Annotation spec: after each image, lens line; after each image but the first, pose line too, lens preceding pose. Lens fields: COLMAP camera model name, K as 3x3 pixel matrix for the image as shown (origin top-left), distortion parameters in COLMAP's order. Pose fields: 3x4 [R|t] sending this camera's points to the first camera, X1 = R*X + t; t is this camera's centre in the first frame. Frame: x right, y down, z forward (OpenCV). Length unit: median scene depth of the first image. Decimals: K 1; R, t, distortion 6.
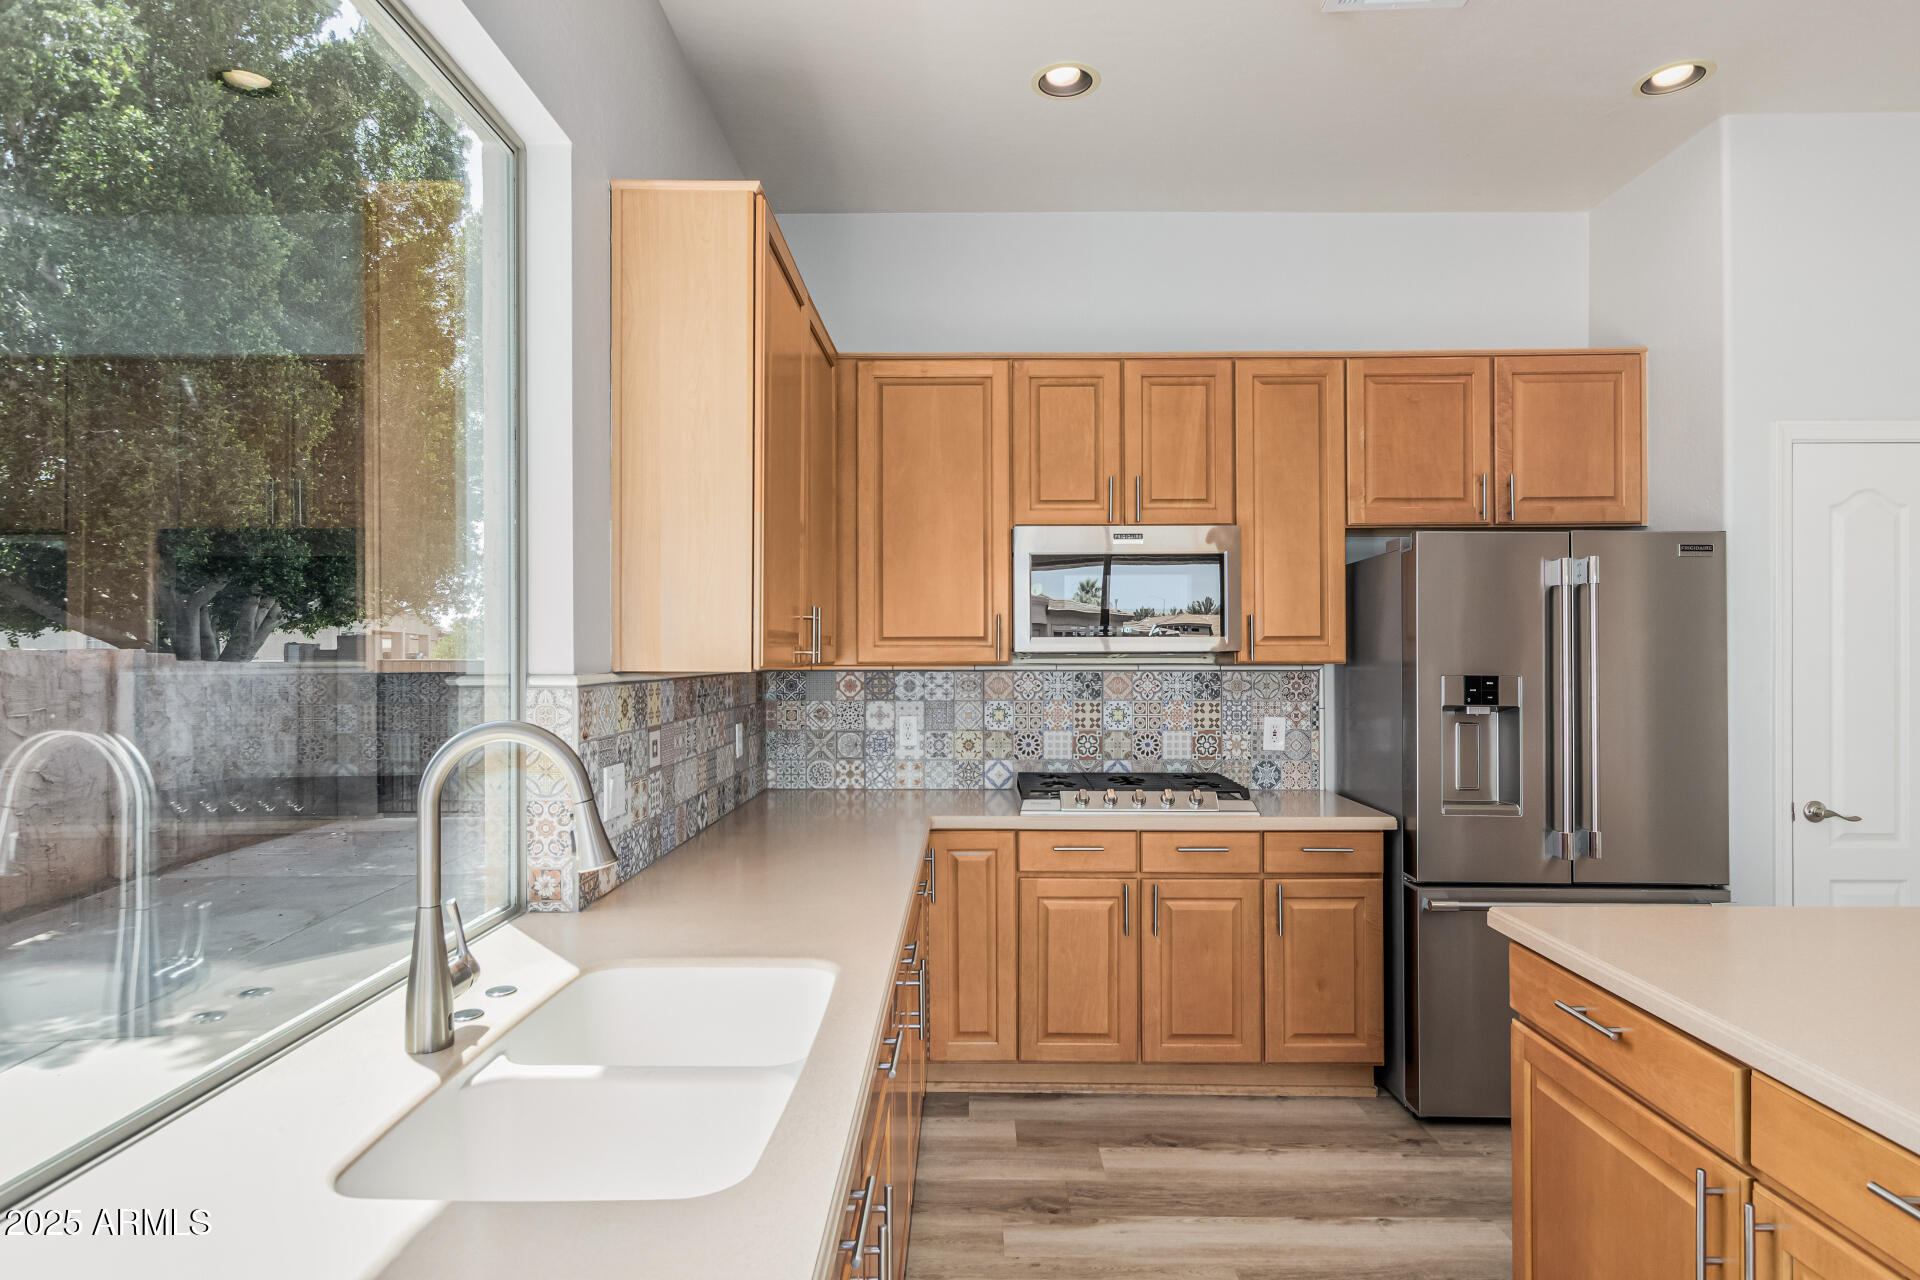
lens RADIAL K [[1043.9, 0, 957.9], [0, 1043.9, 641.8], [0, 0, 1]] dist [0.002022, 0.002895]
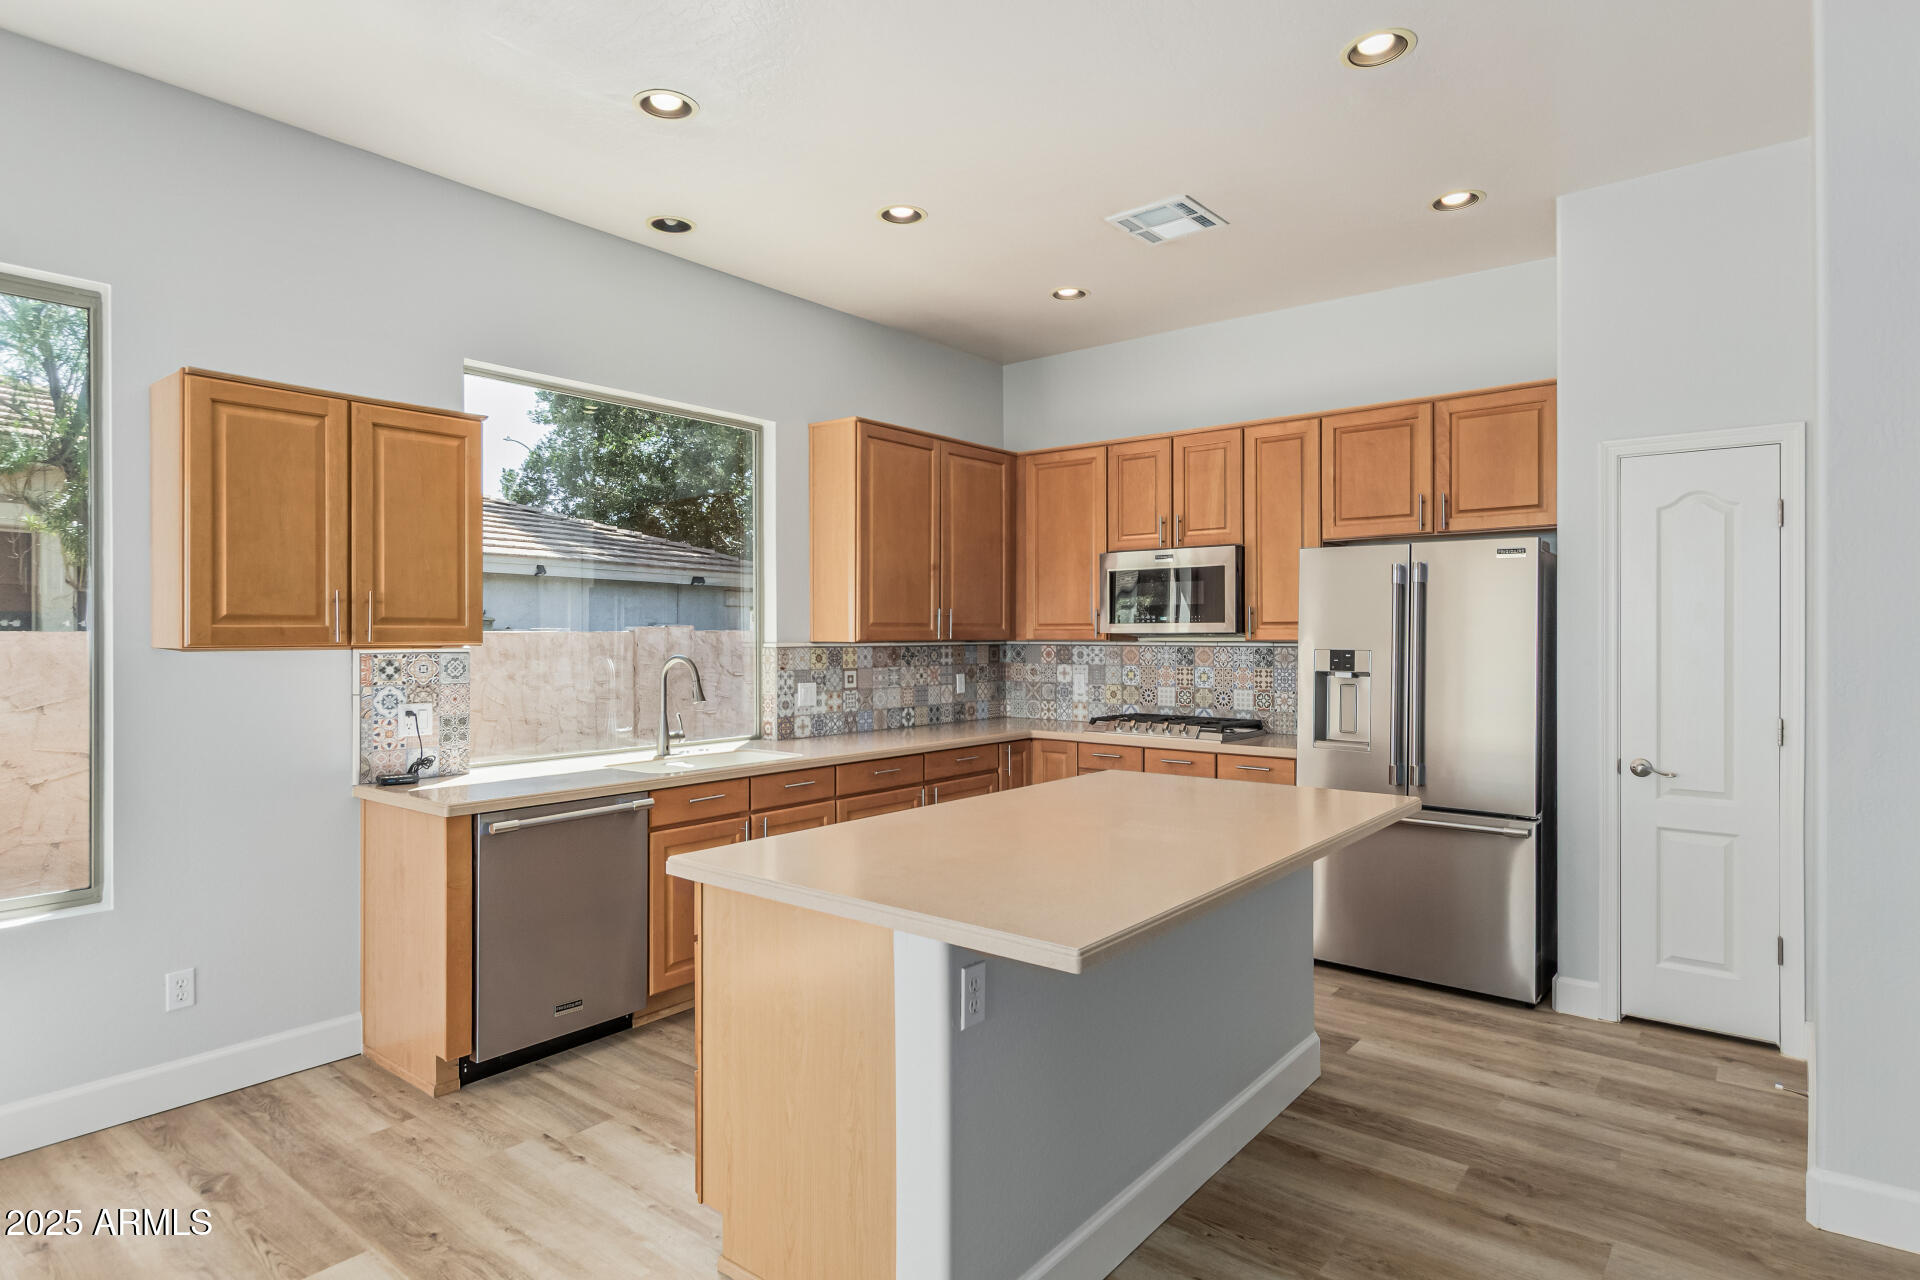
lens RADIAL K [[1043.9, 0, 946.7], [0, 1043.9, 631.9], [0, 0, 1]] dist [0.002022, 0.002895]
pose [[0.780781, -0.000351, -0.624805, 0.842464], [0.005694, 0.999962, 0.006554, -0.003685], [0.624779, -0.008675, 0.780754, -0.371362]]
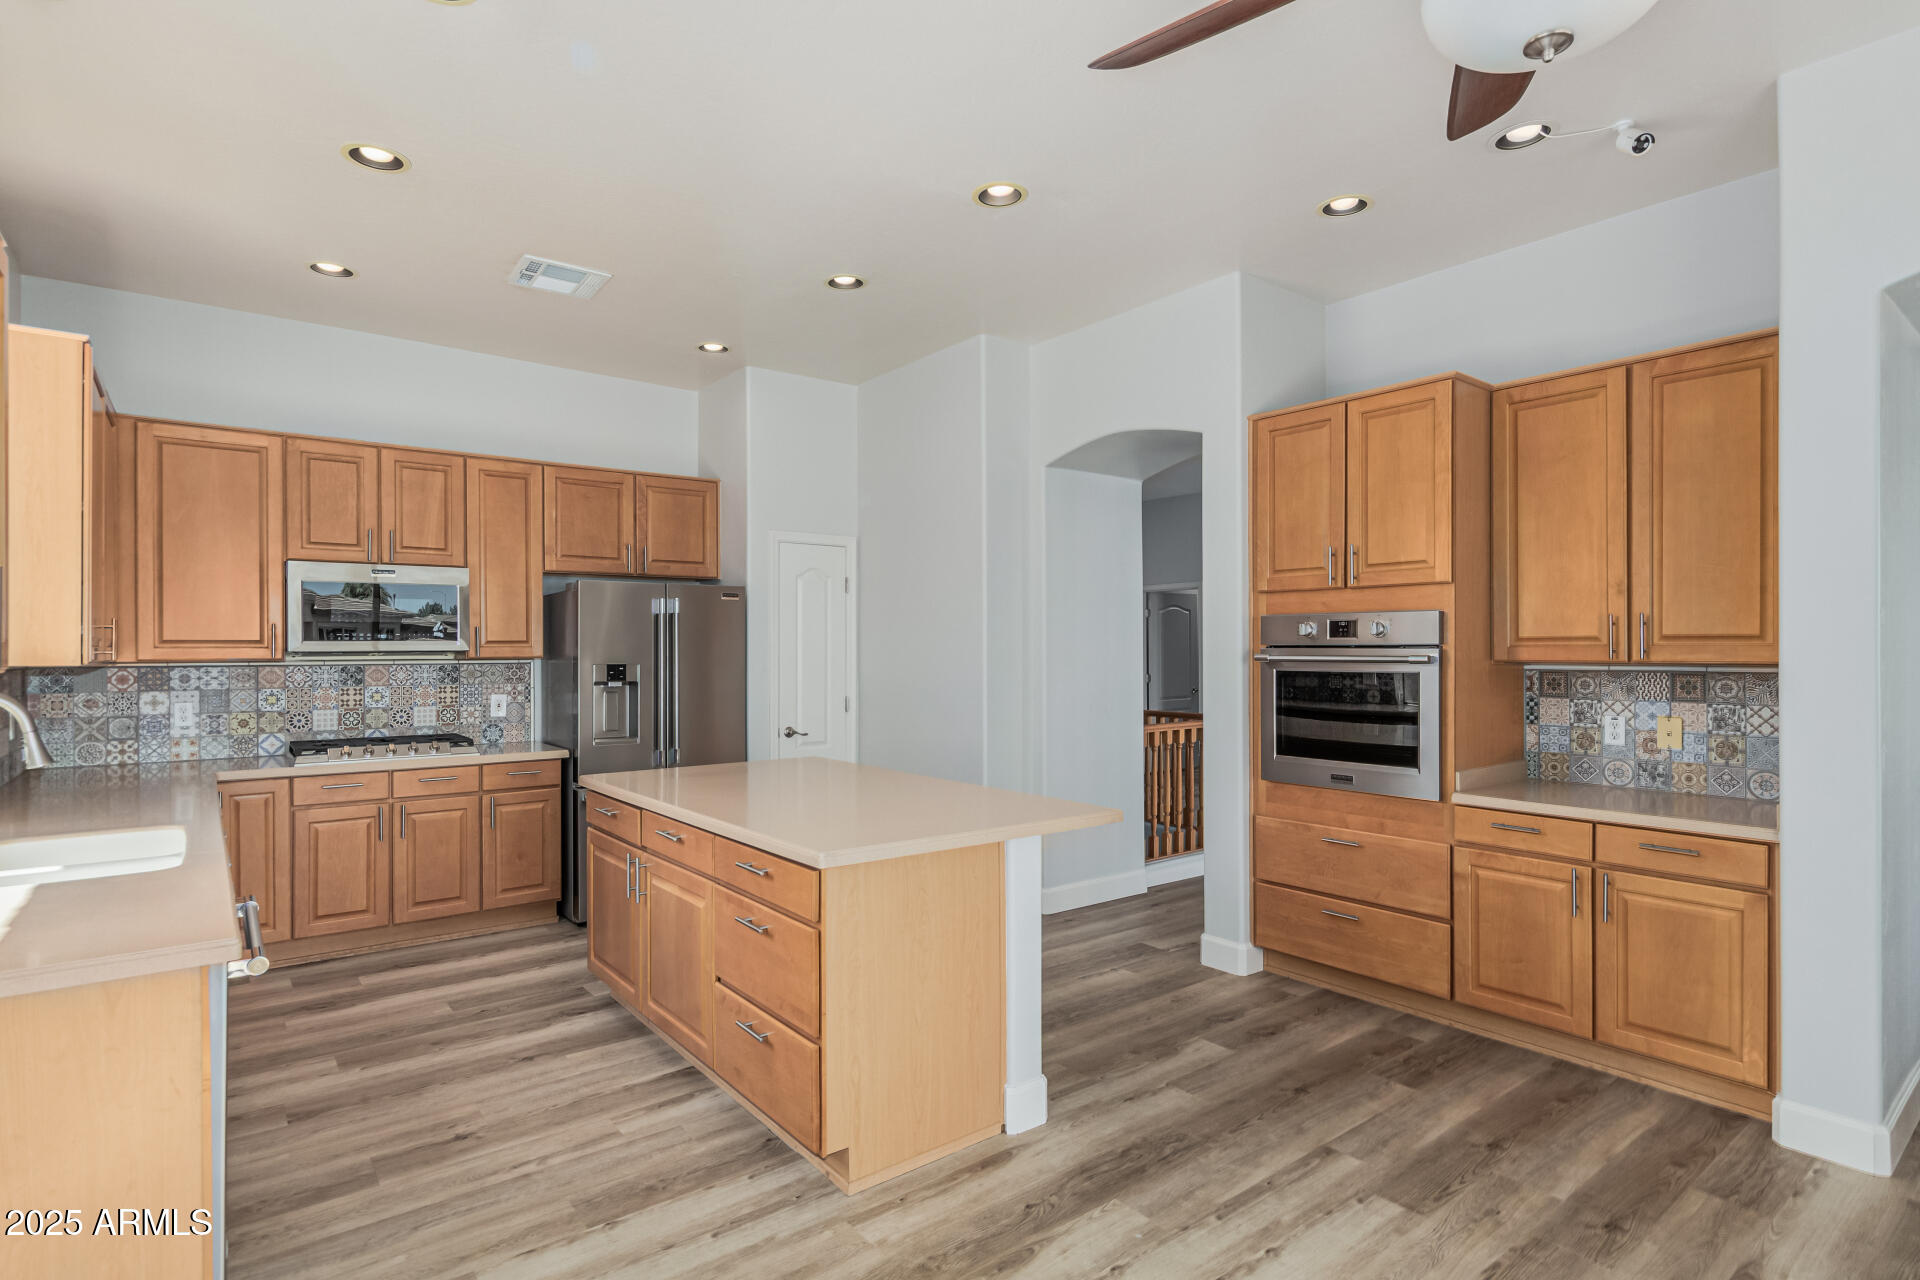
lens RADIAL K [[980.5, 0, 972.2], [0, 980.5, 648.5], [0, 0, 1]] dist [0.008302, -0.005913]
pose [[0.776349, -0.000927, 0.630303, -0.061696], [-0.003910, 0.999973, 0.006288, -0.005953], [-0.630291, -0.007346, 0.776324, -0.565319]]
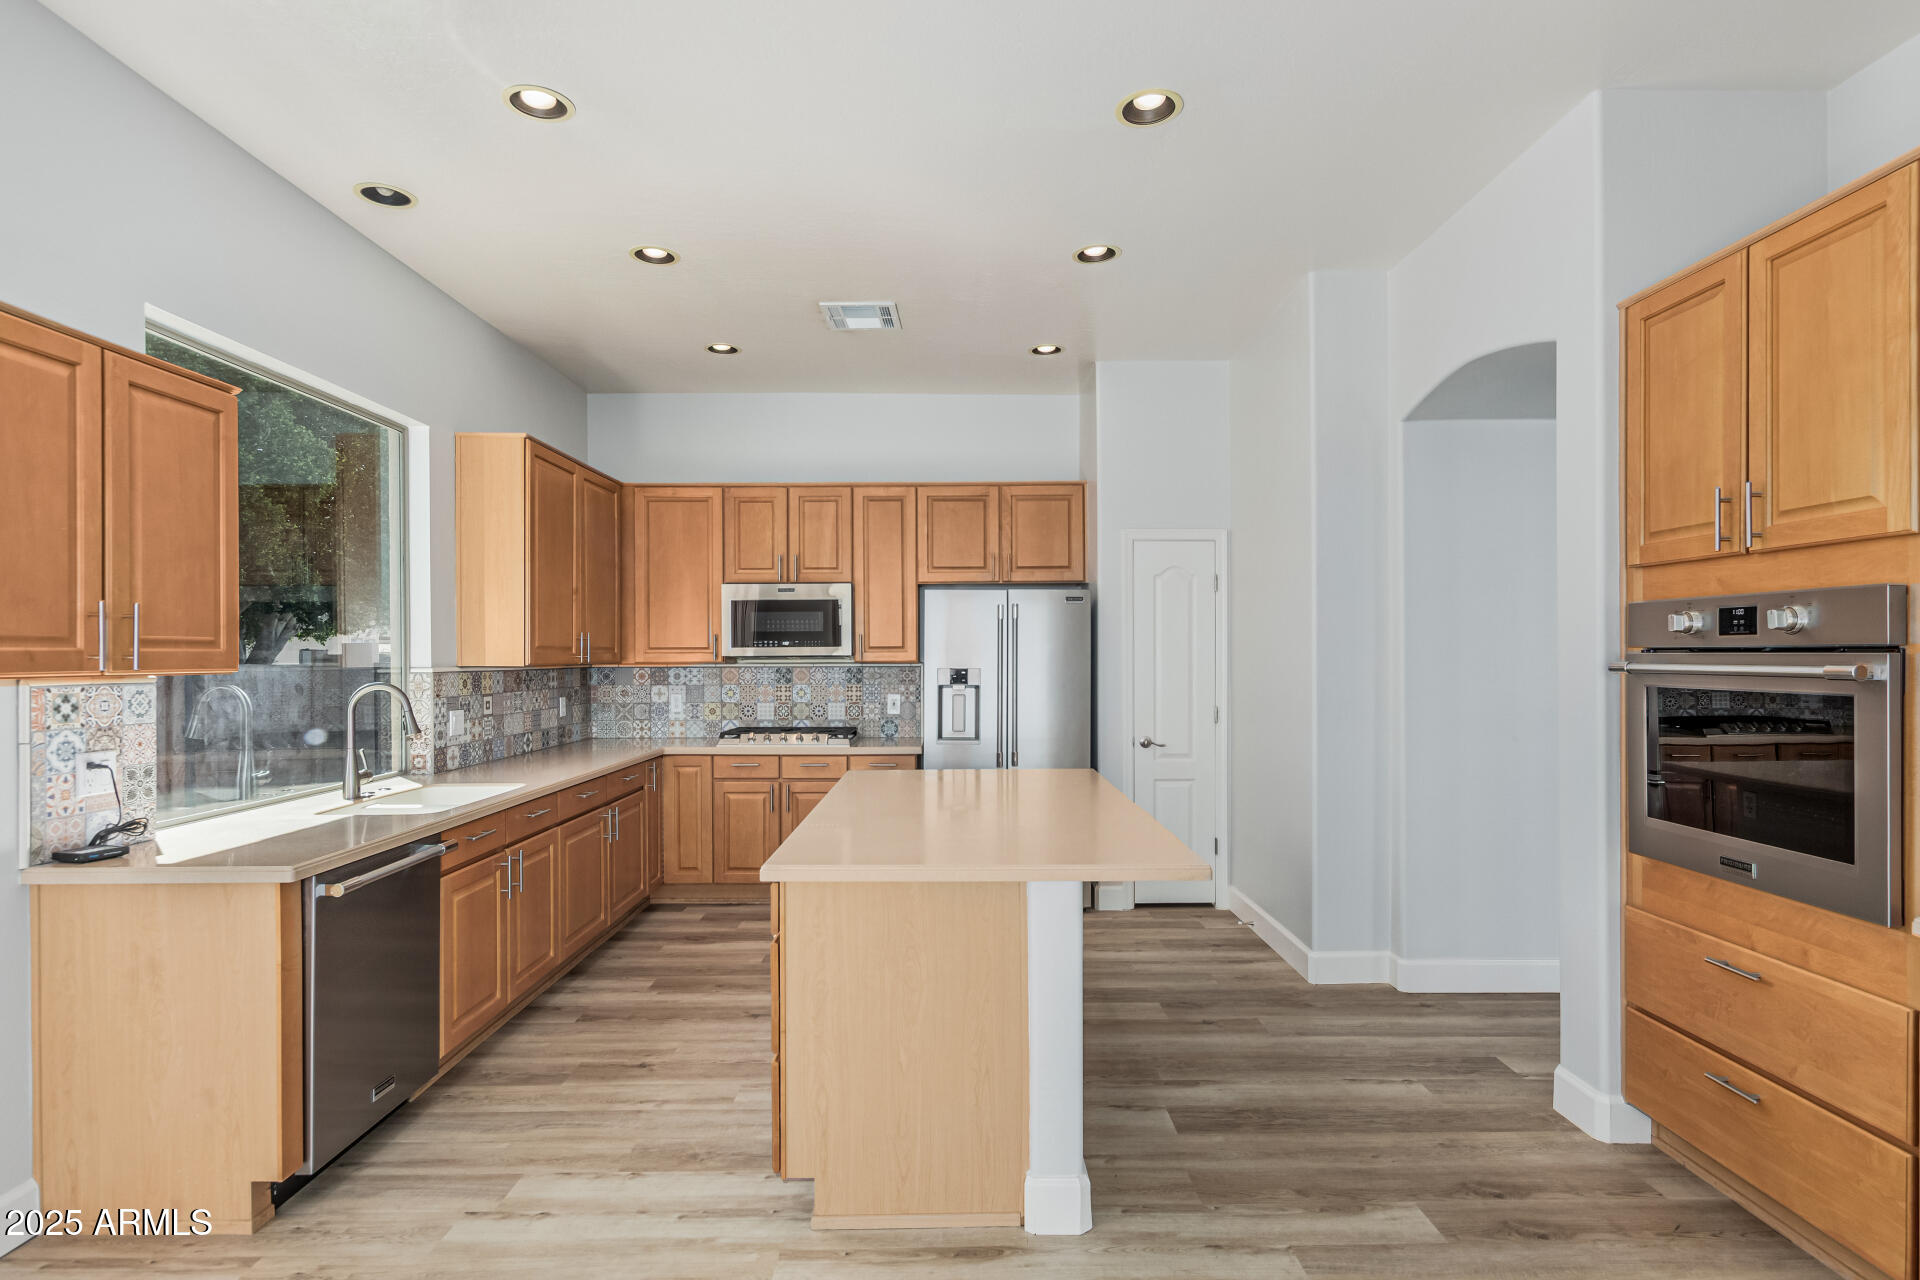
lens RADIAL K [[980.5, 0, 959.2], [0, 980.5, 653.4], [0, 0, 1]] dist [0.008302, -0.005913]
pose [[0.999835, -0.002328, 0.017994, 0.413044], [0.002180, 0.999964, 0.008246, -0.007053], [-0.018012, -0.008205, 0.999804, -0.636553]]
